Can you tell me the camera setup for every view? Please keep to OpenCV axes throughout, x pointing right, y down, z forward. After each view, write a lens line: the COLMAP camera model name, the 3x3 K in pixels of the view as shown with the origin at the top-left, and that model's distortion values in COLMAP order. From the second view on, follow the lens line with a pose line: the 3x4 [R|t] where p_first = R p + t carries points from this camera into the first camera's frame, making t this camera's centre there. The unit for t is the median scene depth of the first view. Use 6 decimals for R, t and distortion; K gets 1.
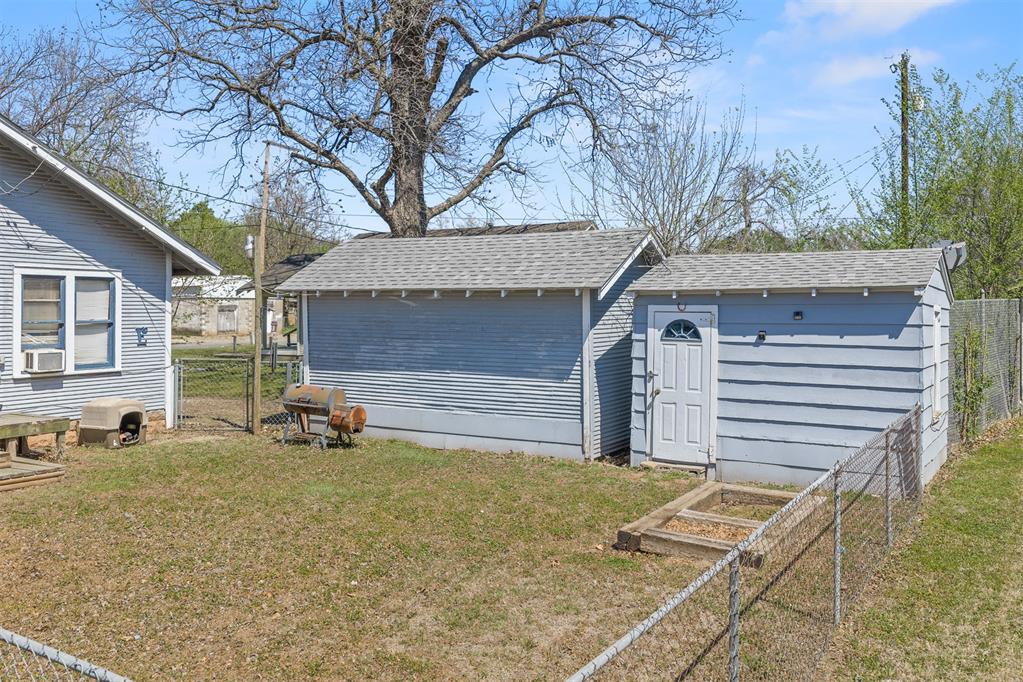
lens RADIAL K [[876.8, 0, 511.7], [0, 876.8, 300.7], [0, 0, 1]] dist [0.006611, -0.005408]
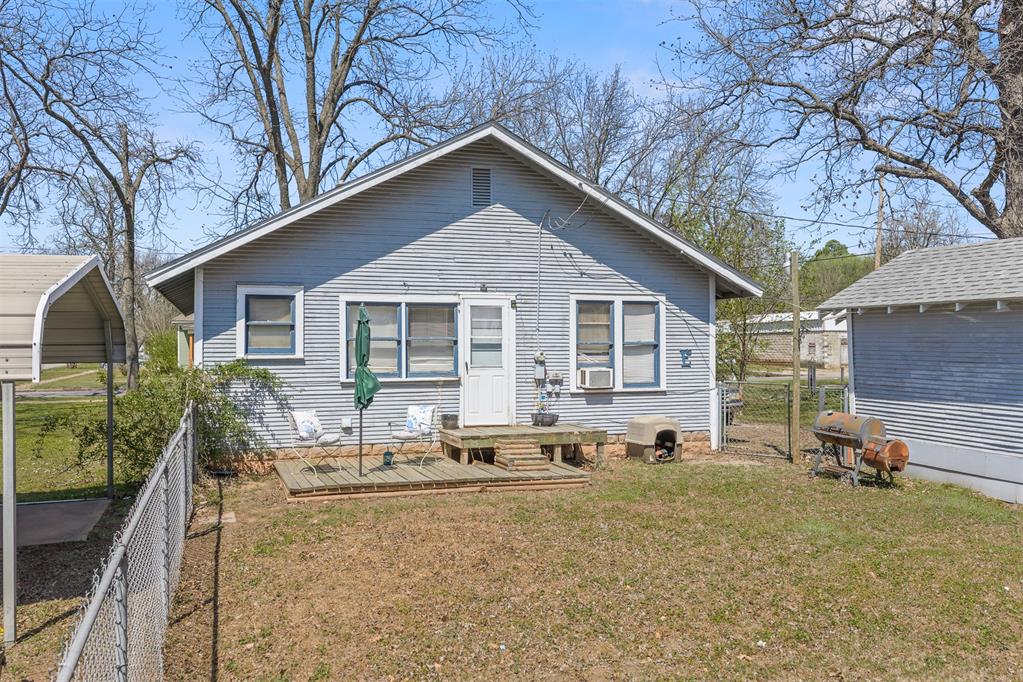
lens RADIAL K [[843.5, 0, 511.5], [0, 843.5, 341.0], [0, 0, 1]] dist [0.001204, -0.007933]
pose [[0.750217, -0.005732, -0.661167, 0.084779], [0.008279, 0.999965, 0.000725, 0.019796], [0.661140, -0.006018, 0.750239, 0.134932]]
